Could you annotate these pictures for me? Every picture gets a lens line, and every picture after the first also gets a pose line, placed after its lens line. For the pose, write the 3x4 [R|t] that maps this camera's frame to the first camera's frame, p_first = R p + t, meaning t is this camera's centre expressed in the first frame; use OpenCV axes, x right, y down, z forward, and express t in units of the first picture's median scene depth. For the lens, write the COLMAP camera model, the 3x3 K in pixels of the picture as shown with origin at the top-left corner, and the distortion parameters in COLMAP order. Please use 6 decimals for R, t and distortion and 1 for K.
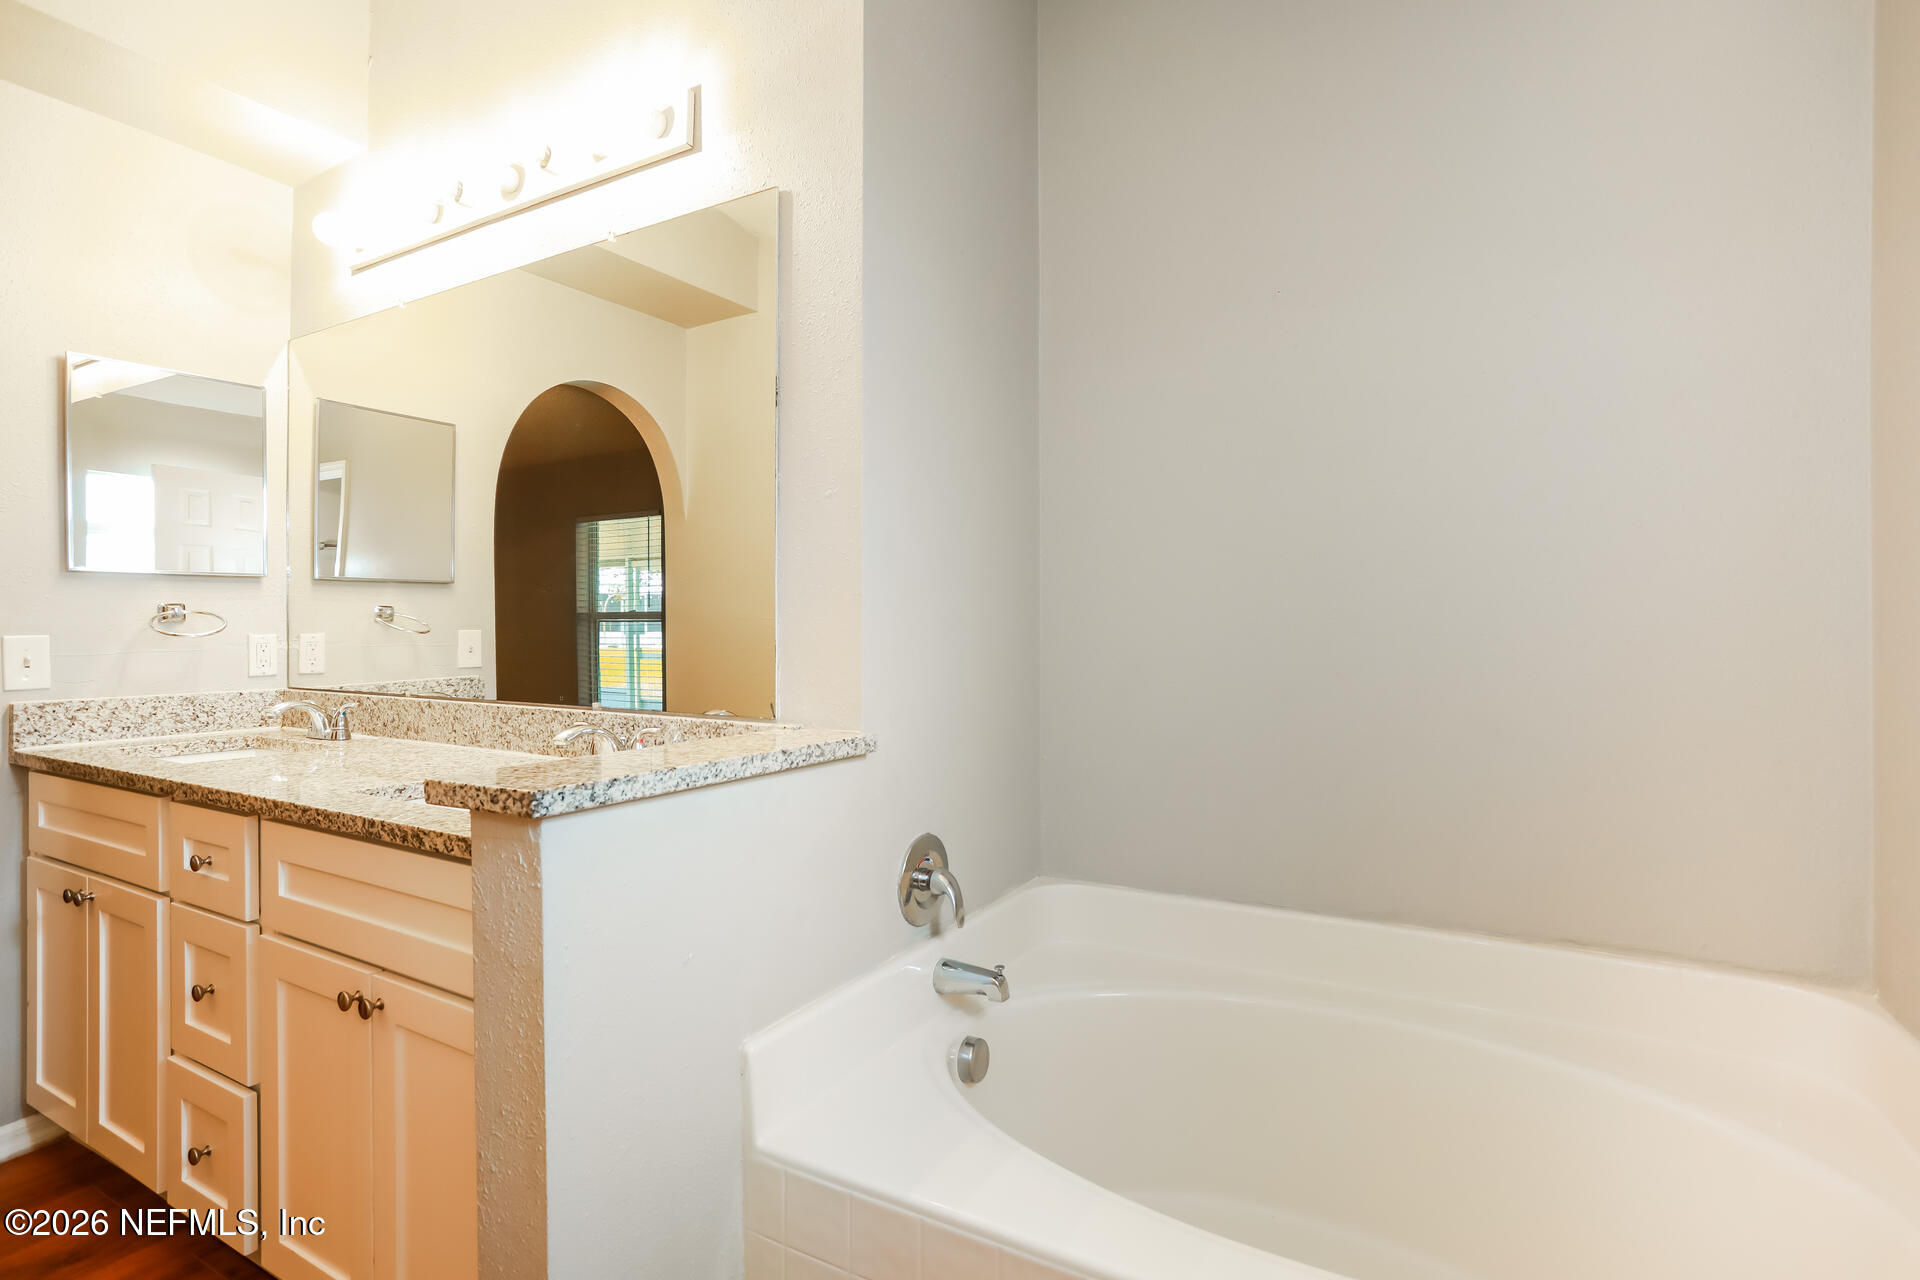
lens RADIAL K [[921.0, 0, 968.6], [0, 921.0, 629.7], [0, 0, 1]] dist [-0.000683, 0.007433]
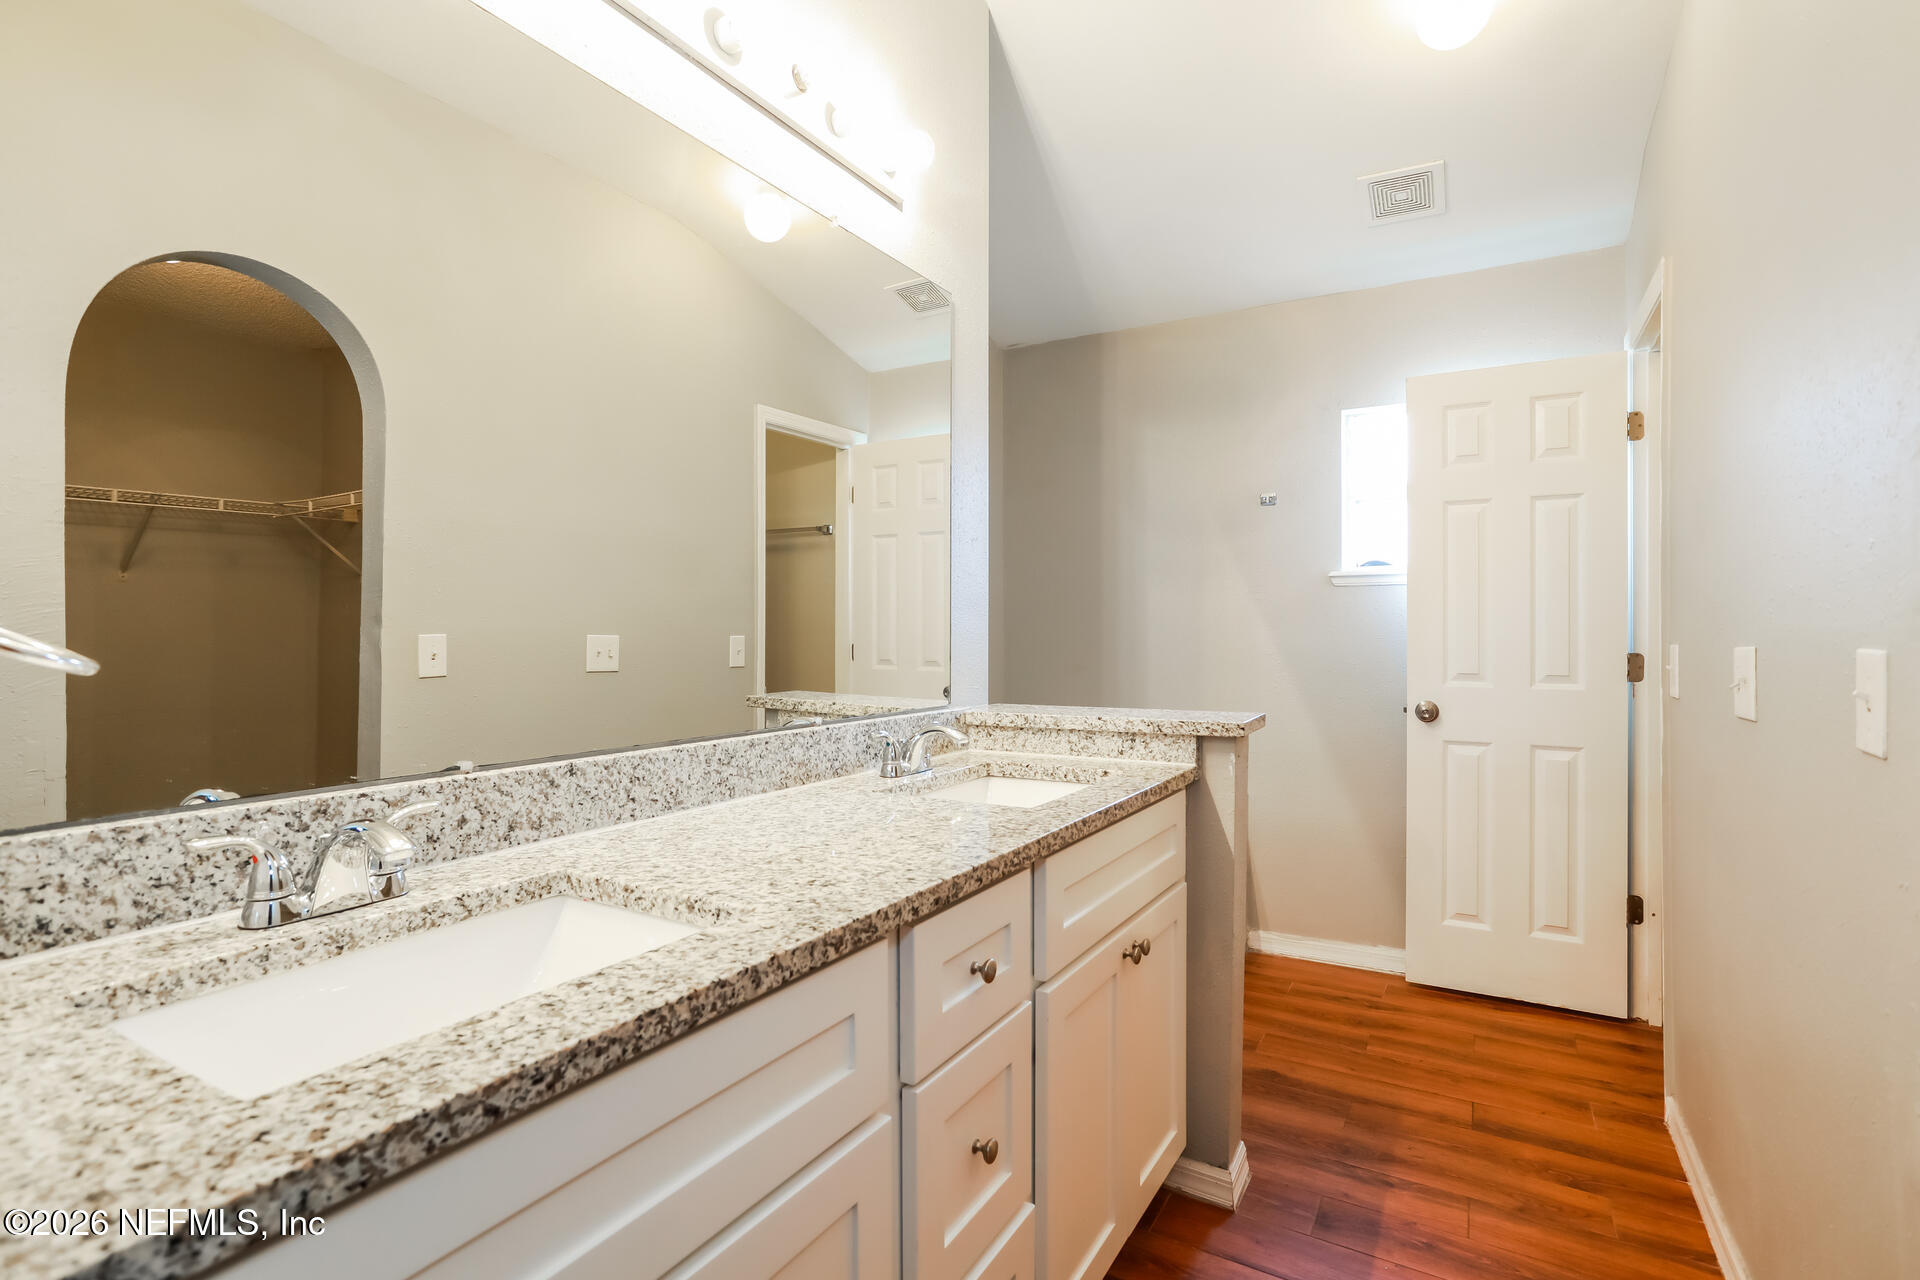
lens RADIAL K [[921.0, 0, 969.9], [0, 921.0, 634.5], [0, 0, 1]] dist [-0.000683, 0.007433]
pose [[-0.004002, -0.002856, 0.999988, -1.196976], [0.002725, 0.999992, 0.002867, -0.005480], [-0.999988, 0.002736, -0.003994, 0.769864]]
